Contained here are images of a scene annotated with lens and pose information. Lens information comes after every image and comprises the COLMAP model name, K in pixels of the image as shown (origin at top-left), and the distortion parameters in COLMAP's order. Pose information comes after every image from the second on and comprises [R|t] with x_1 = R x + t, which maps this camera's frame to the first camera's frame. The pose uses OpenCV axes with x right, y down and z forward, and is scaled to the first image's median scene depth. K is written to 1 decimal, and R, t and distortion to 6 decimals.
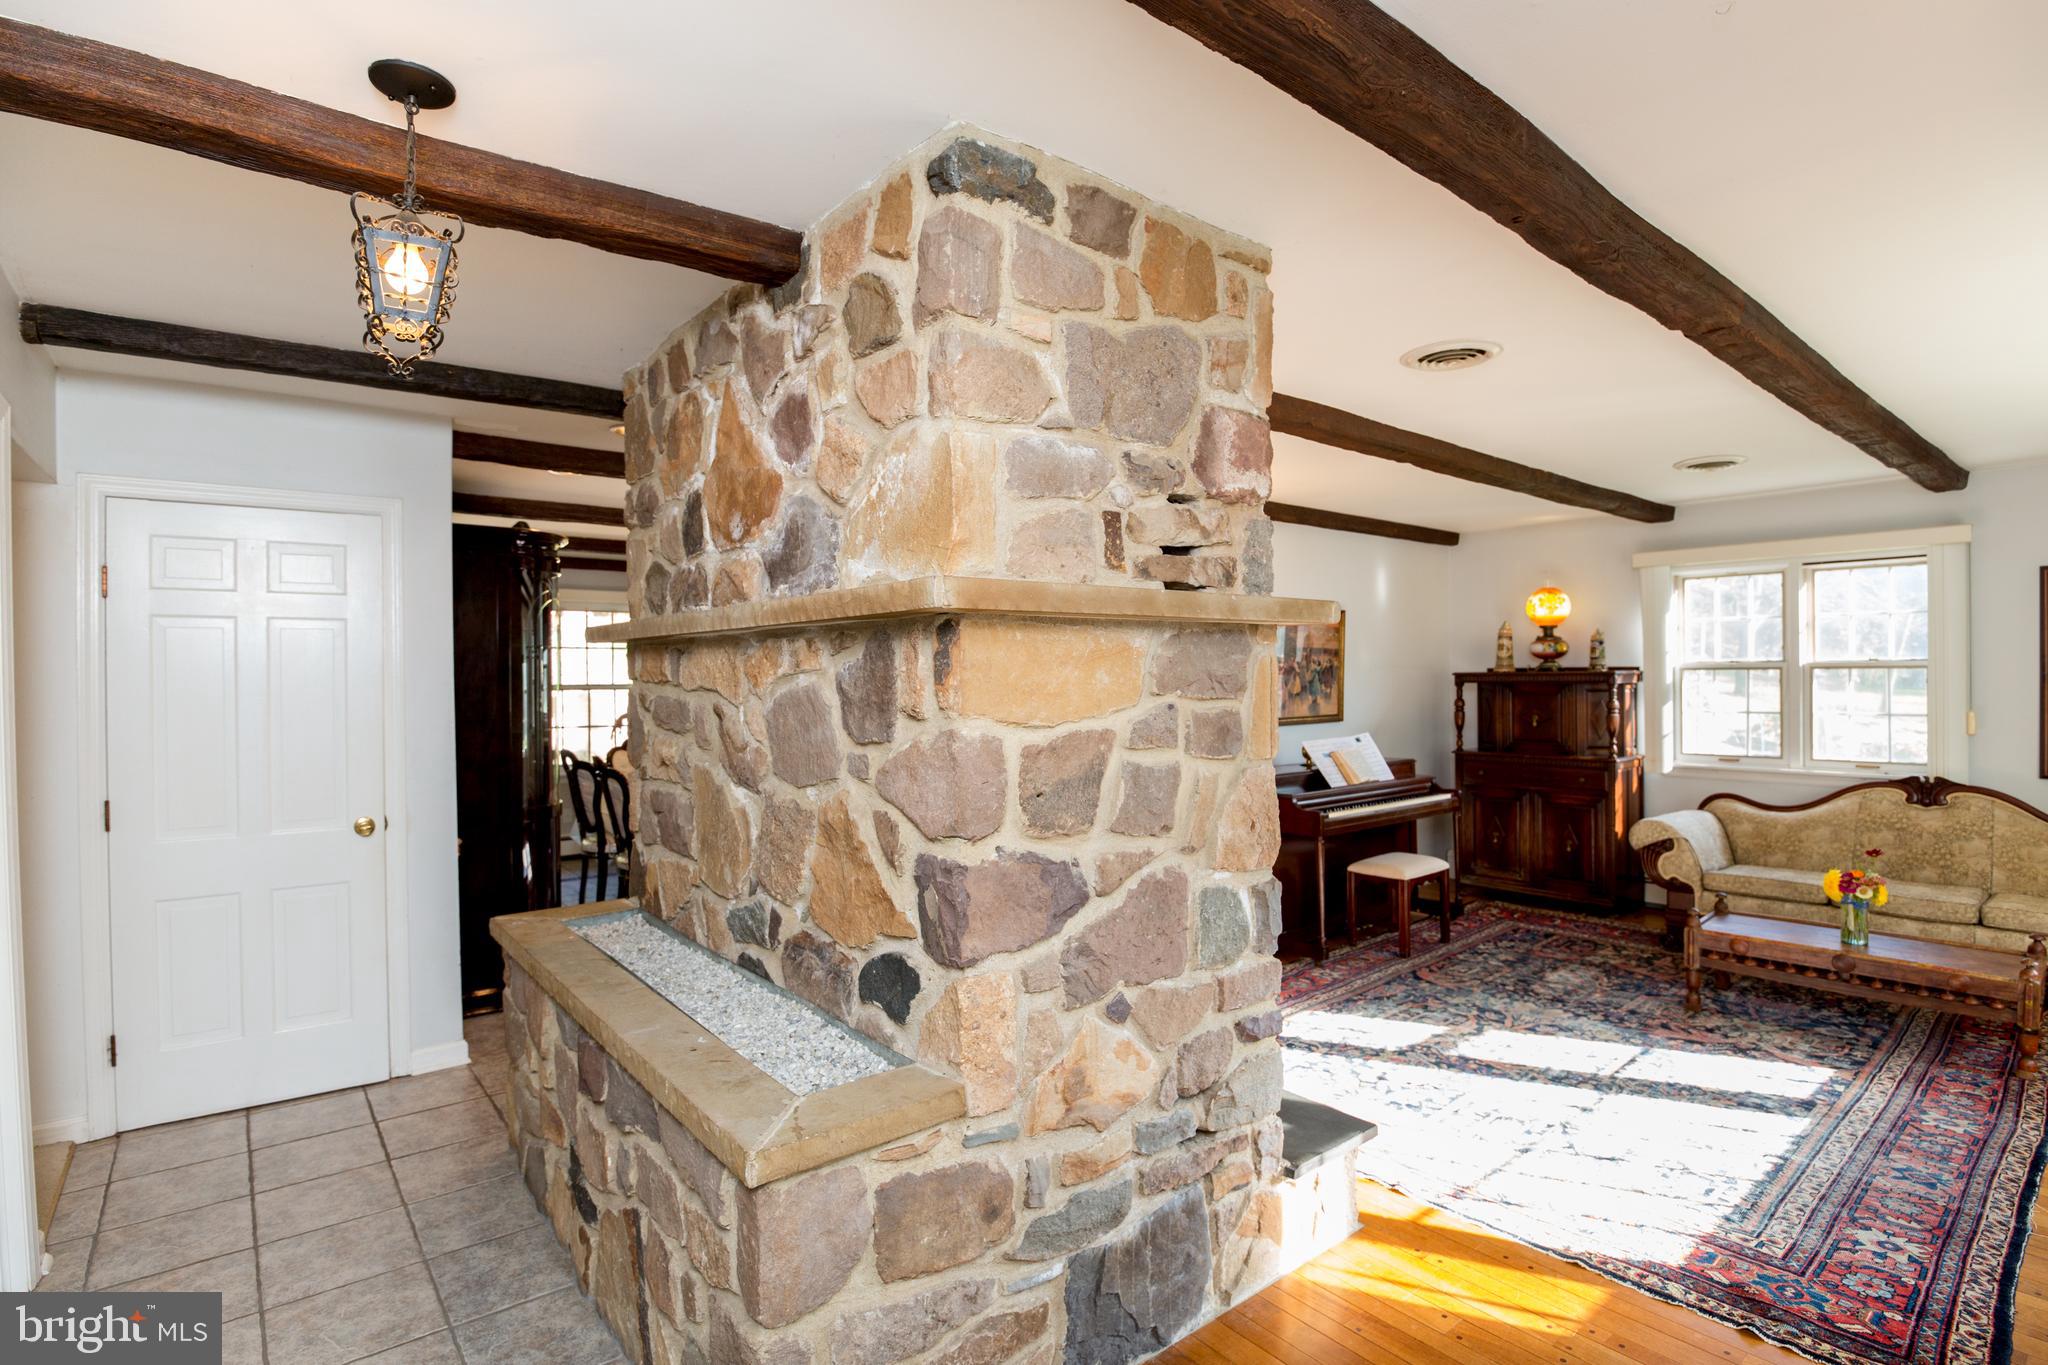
lens RADIAL K [[994.6, 0, 1036.7], [0, 994.6, 669.5], [0, 0, 1]] dist [-0.028755, -0.001157]
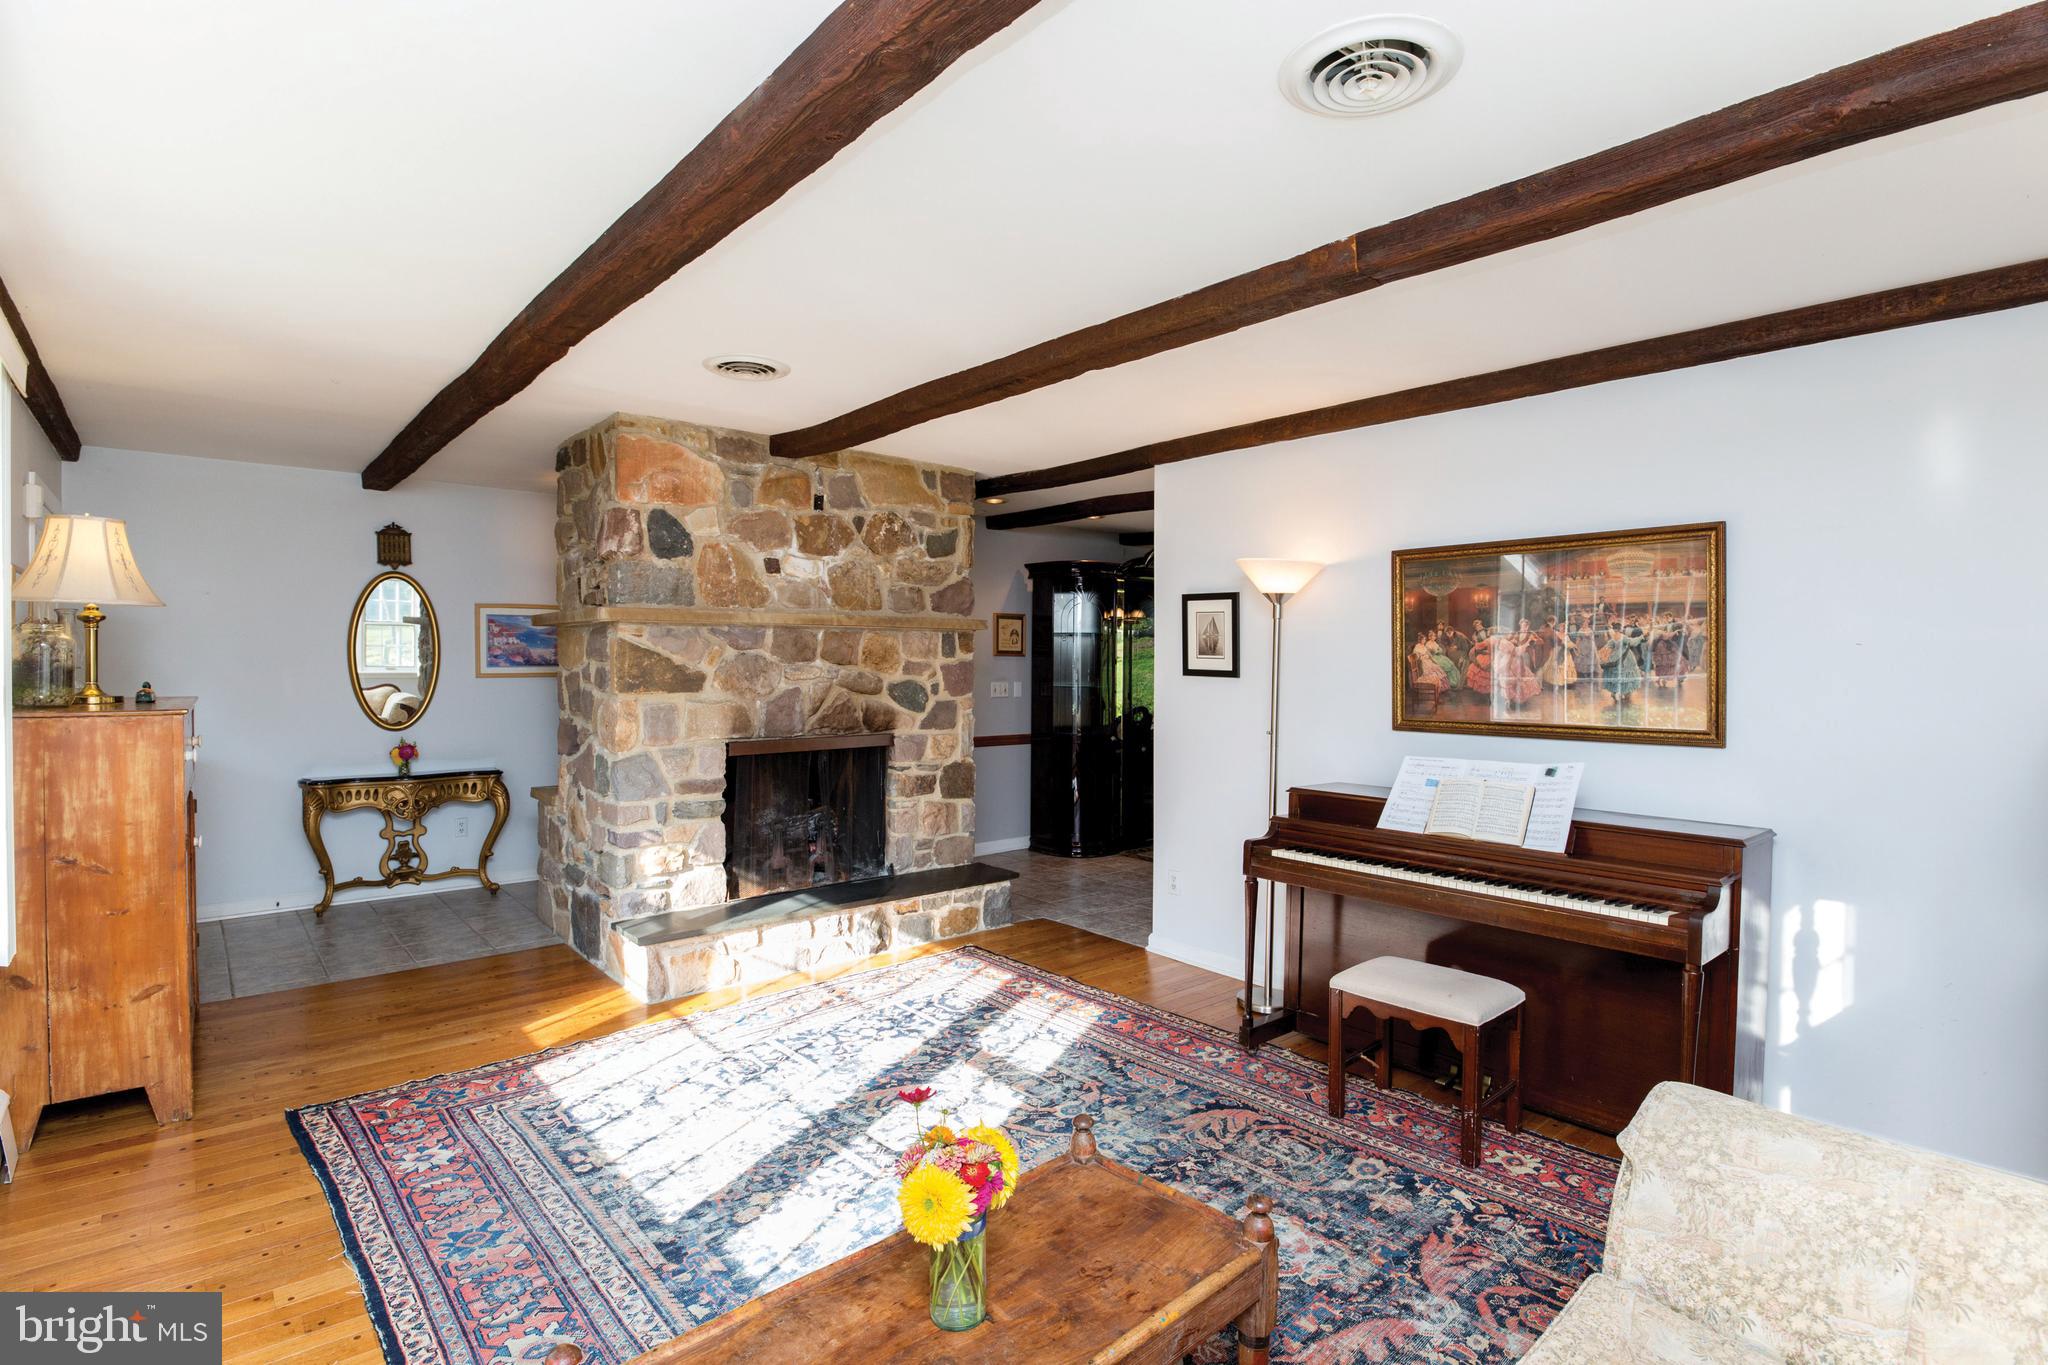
lens RADIAL K [[994.6, 0, 1035.2], [0, 994.6, 669.4], [0, 0, 1]] dist [-0.028755, -0.001157]
pose [[0.038095, 0.016732, -0.999134, 1.008244], [0.000950, 0.999859, 0.016780, 0.006544], [0.999274, -0.001588, 0.038073, 0.824408]]
